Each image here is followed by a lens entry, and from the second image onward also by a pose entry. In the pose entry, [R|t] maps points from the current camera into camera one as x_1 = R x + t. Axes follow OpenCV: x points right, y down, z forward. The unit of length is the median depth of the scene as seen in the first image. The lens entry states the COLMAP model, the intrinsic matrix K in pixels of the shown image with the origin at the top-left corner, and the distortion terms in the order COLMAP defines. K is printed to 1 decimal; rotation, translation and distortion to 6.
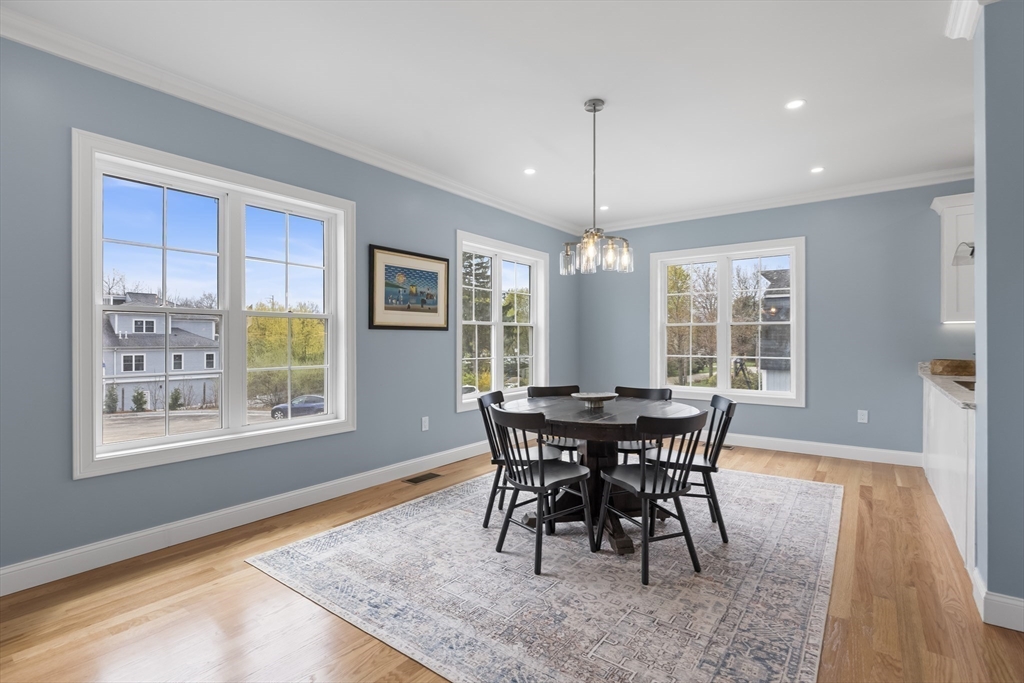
lens RADIAL K [[477.3, 0, 517.8], [0, 477.3, 336.7], [0, 0, 1]] dist [-0.004942, -0.000015]
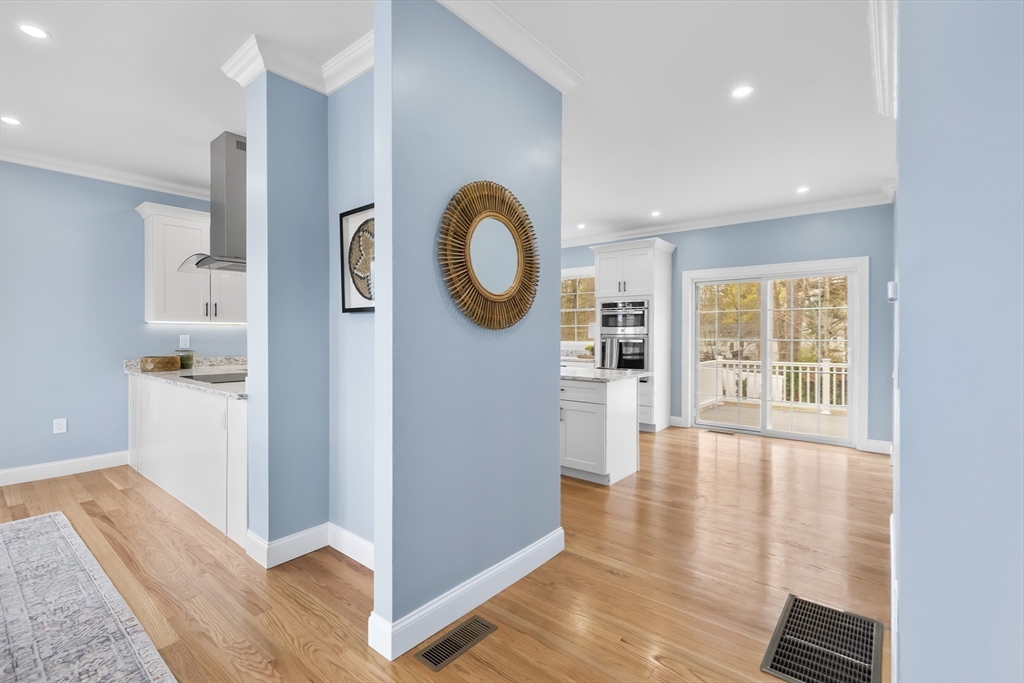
lens RADIAL K [[458.4, 0, 510.1], [0, 458.4, 338.3], [0, 0, 1]] dist [0.009744, -0.001559]
pose [[0.056277, -0.007485, 0.998387, -0.123740], [-0.006957, 0.999945, 0.007889, -0.010363], [-0.998391, -0.007390, 0.056221, 0.206609]]
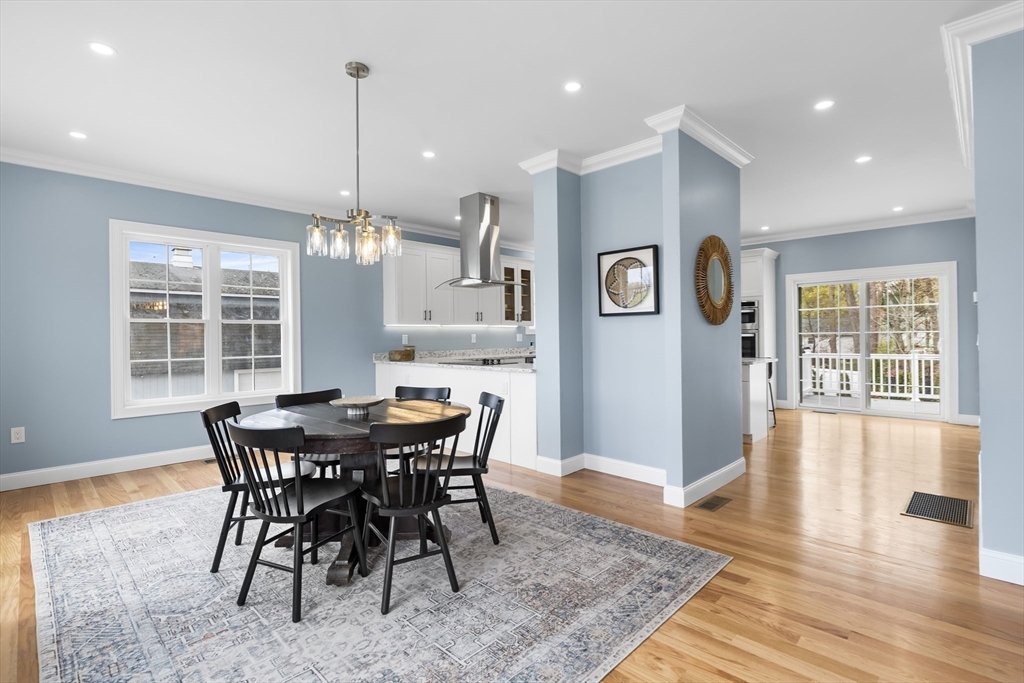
lens RADIAL K [[477.3, 0, 513.5], [0, 477.3, 334.8], [0, 0, 1]] dist [-0.004942, -0.000015]
pose [[0.141308, -0.000899, 0.989965, -0.705814], [0.006578, 0.999978, -0.000030, 0.003179], [-0.989944, 0.006516, 0.141311, 0.626913]]
